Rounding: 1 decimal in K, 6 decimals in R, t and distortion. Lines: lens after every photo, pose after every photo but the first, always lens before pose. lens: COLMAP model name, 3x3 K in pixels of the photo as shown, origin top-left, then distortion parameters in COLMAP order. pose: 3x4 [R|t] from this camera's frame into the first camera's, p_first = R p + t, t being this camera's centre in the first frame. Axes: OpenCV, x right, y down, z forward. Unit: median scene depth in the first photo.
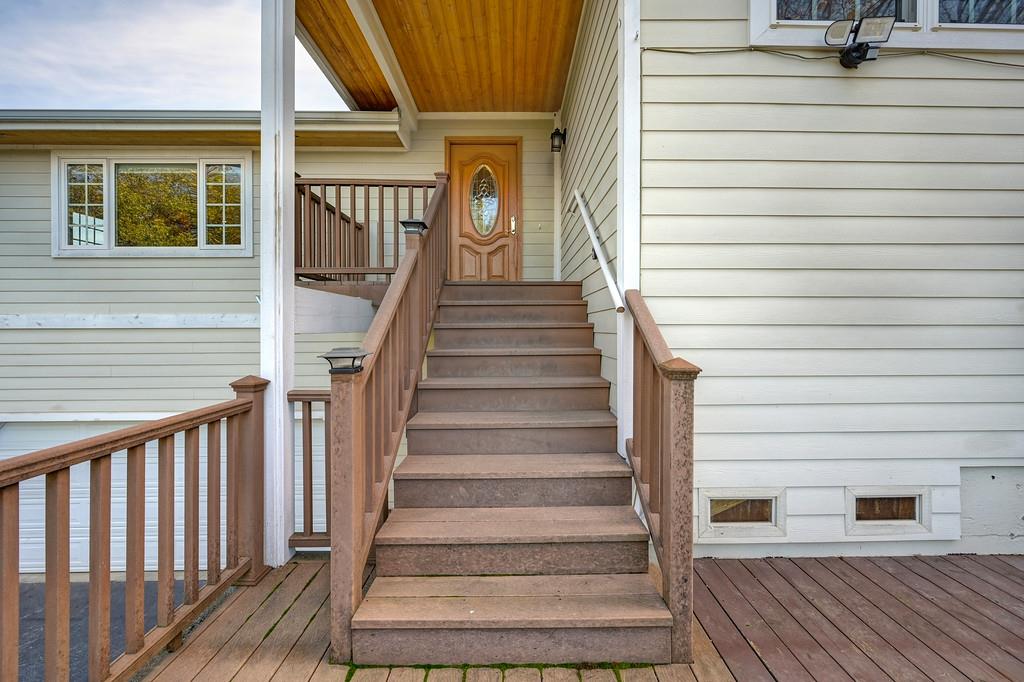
lens RADIAL K [[407.5, 0, 513.6], [0, 407.5, 330.5], [0, 0, 1]] dist [0.000659, 0.000207]
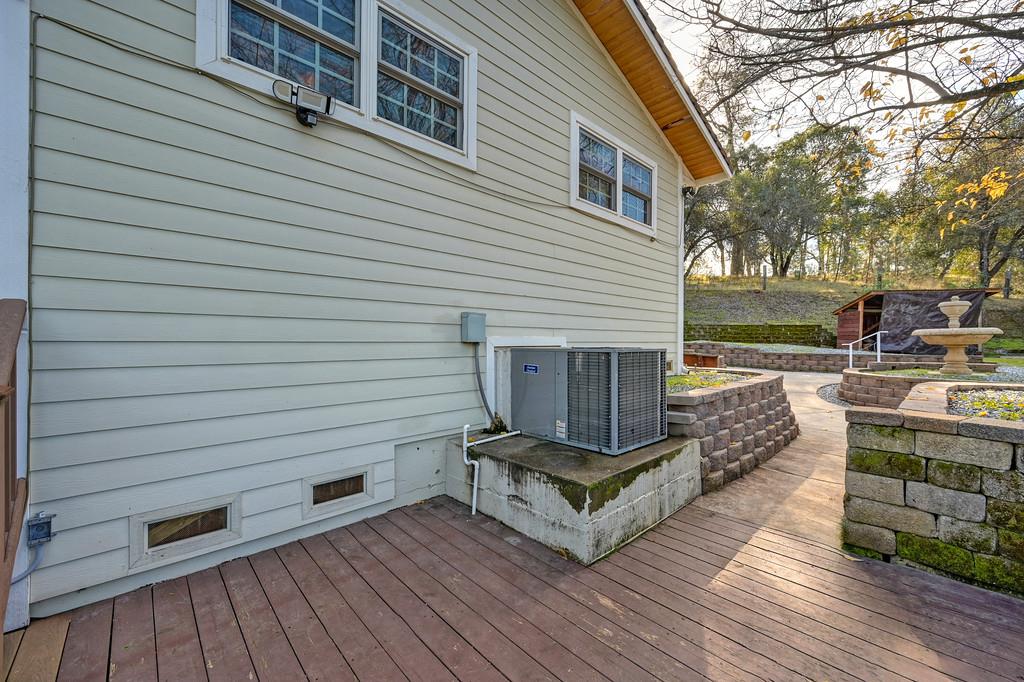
lens RADIAL K [[407.5, 0, 513.6], [0, 407.5, 343.7], [0, 0, 1]] dist [0.000659, 0.000207]
pose [[0.738669, -0.003141, 0.674061, 0.470193], [0.003108, 0.999994, 0.001255, -0.008282], [-0.674061, 0.001168, 0.738675, -0.283908]]
